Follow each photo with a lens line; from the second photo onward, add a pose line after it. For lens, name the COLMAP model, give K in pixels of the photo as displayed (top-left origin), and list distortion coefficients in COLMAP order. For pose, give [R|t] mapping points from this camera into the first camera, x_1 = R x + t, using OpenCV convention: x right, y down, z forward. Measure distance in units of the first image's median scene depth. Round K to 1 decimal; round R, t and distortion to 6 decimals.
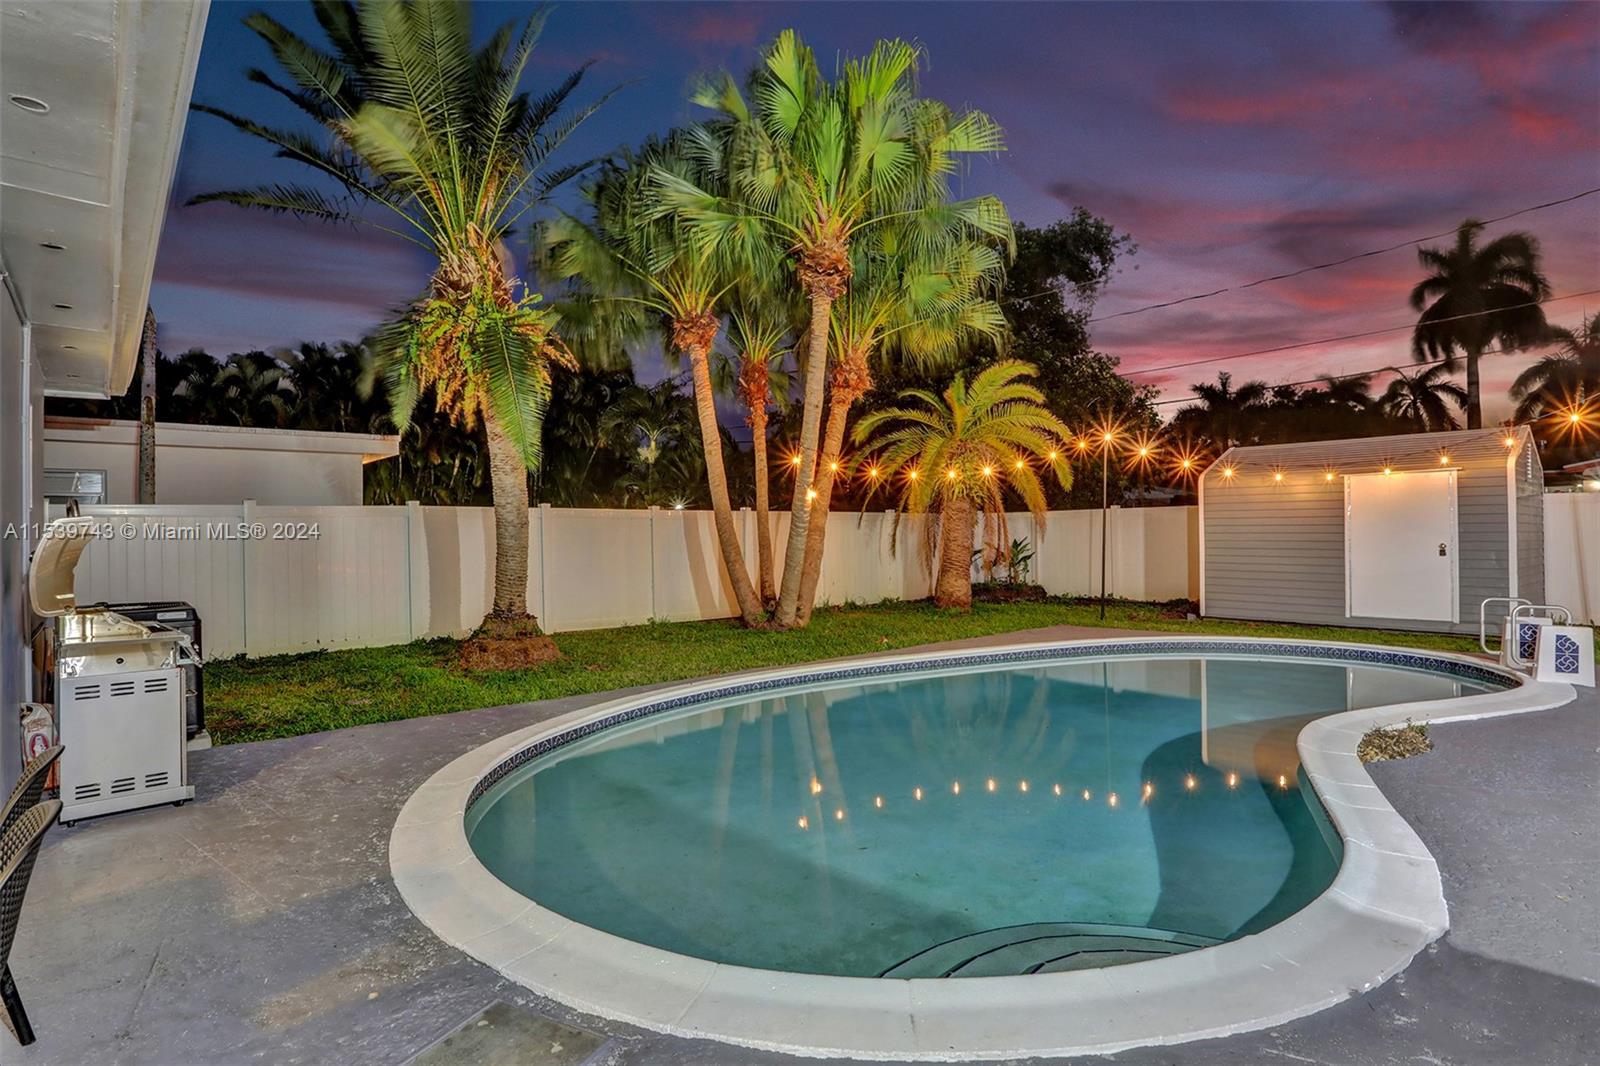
lens RADIAL K [[868.2, 0, 794.7], [0, 868.2, 531.8], [0, 0, 1]] dist [-0.061560, 0.000785]
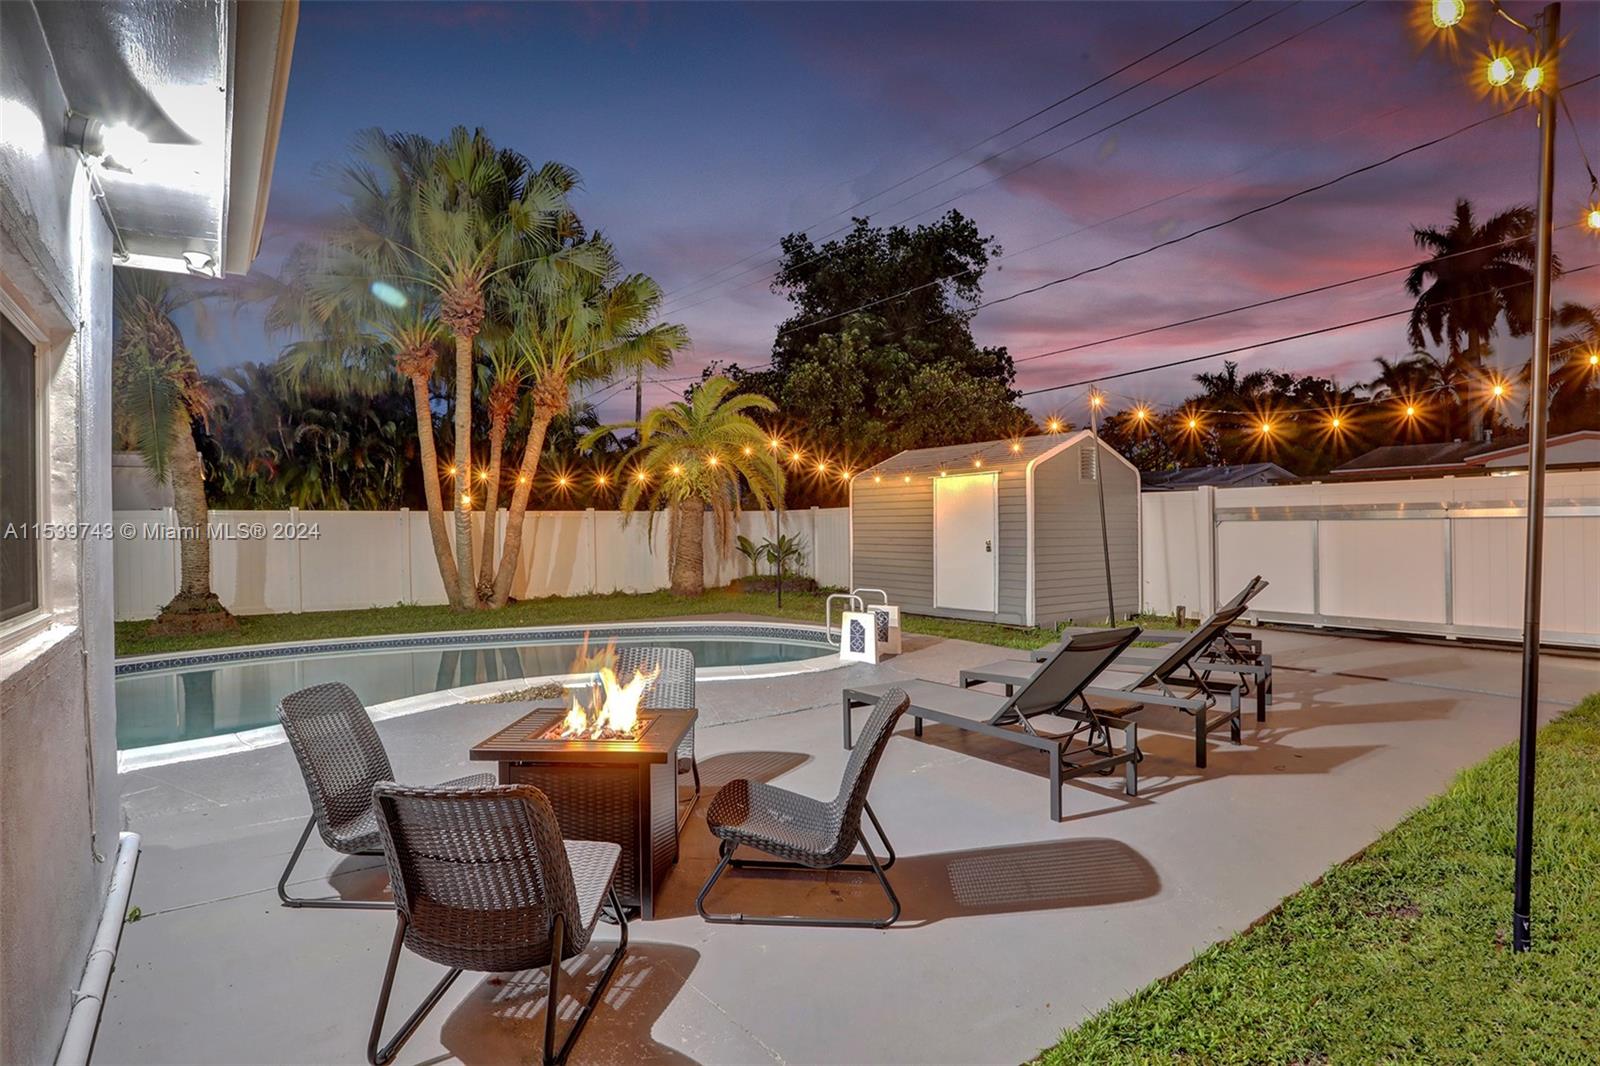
lens RADIAL K [[862.5, 0, 735.3], [0, 862.5, 535.2], [0, 0, 1]] dist [-0.058988, -0.000495]
pose [[0.993601, -0.000450, -0.112948, 0.201168], [0.001644, 0.999944, 0.010480, -0.001838], [0.112937, -0.010599, 0.993546, -0.053228]]
